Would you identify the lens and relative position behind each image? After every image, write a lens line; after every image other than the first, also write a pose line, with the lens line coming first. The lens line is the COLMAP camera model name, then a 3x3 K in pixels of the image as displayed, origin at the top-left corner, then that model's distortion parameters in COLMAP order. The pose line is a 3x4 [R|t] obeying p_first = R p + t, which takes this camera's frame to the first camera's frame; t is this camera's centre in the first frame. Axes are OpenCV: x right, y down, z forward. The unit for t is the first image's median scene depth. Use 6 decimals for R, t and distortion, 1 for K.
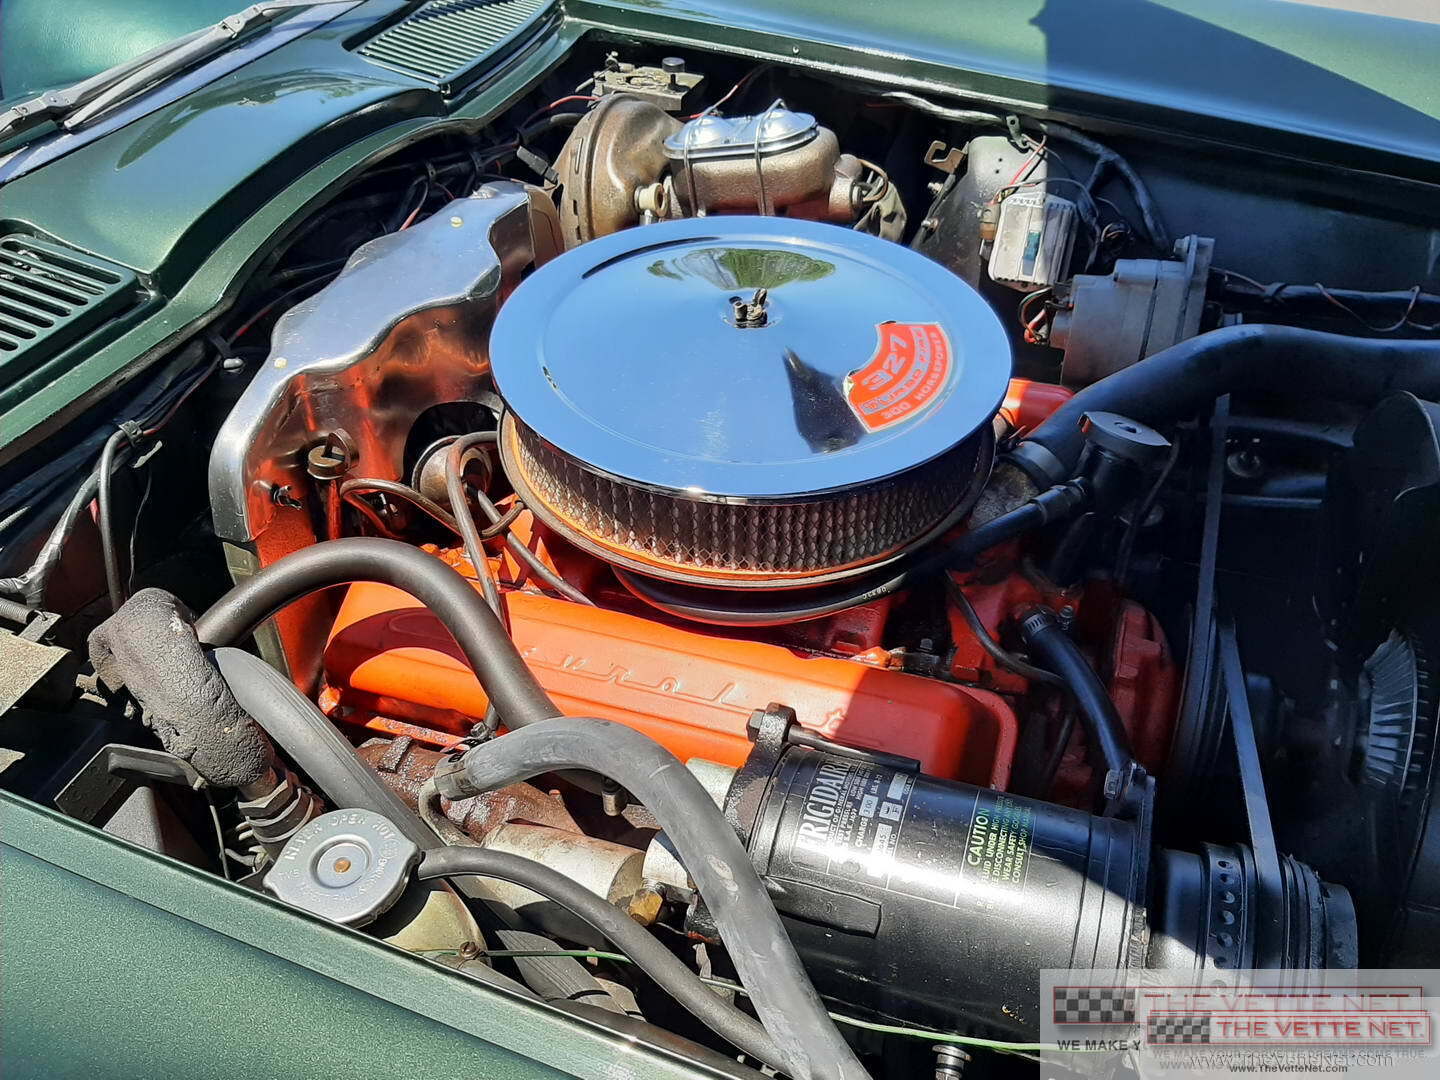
lens RADIAL K [[1102.4, 0, 720.0], [0, 1102.4, 540.0], [0, 0, 1]] dist [0.055419, -0.121919]
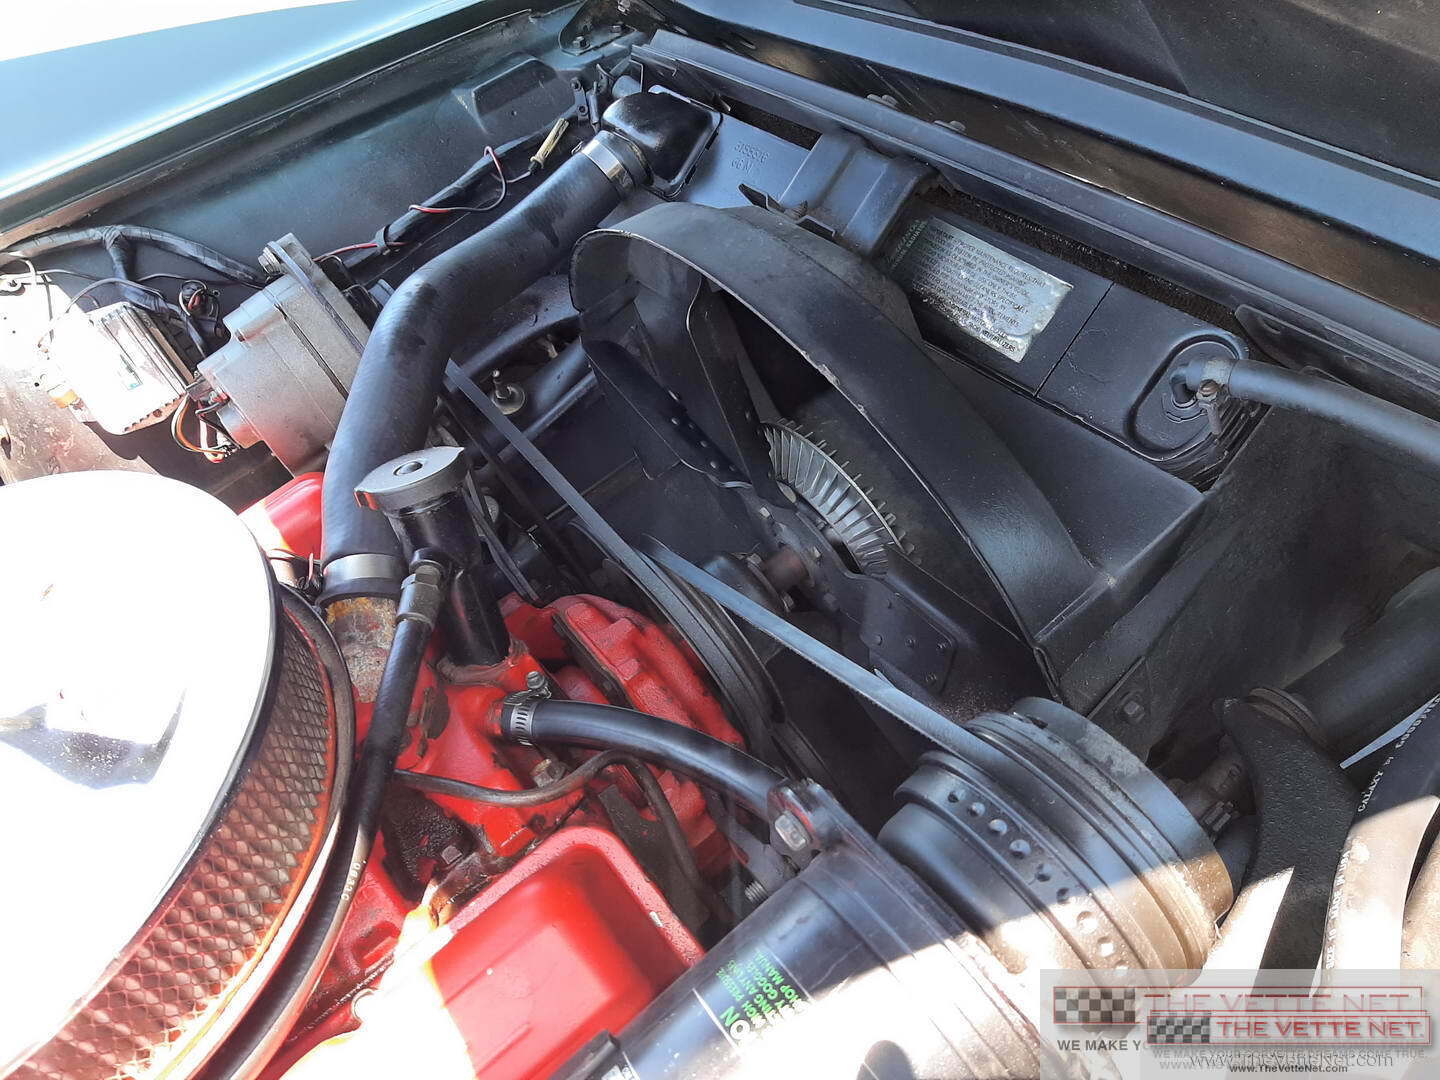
lens RADIAL K [[1102.4, 0, 720.0], [0, 1102.4, 540.0], [0, 0, 1]] dist [0.055419, -0.121919]
pose [[0.538515, -0.693423, 0.478714, 0.069251], [0.700742, 0.684049, 0.202575, -0.065615], [-0.467934, 0.226365, 0.854281, 0.219916]]
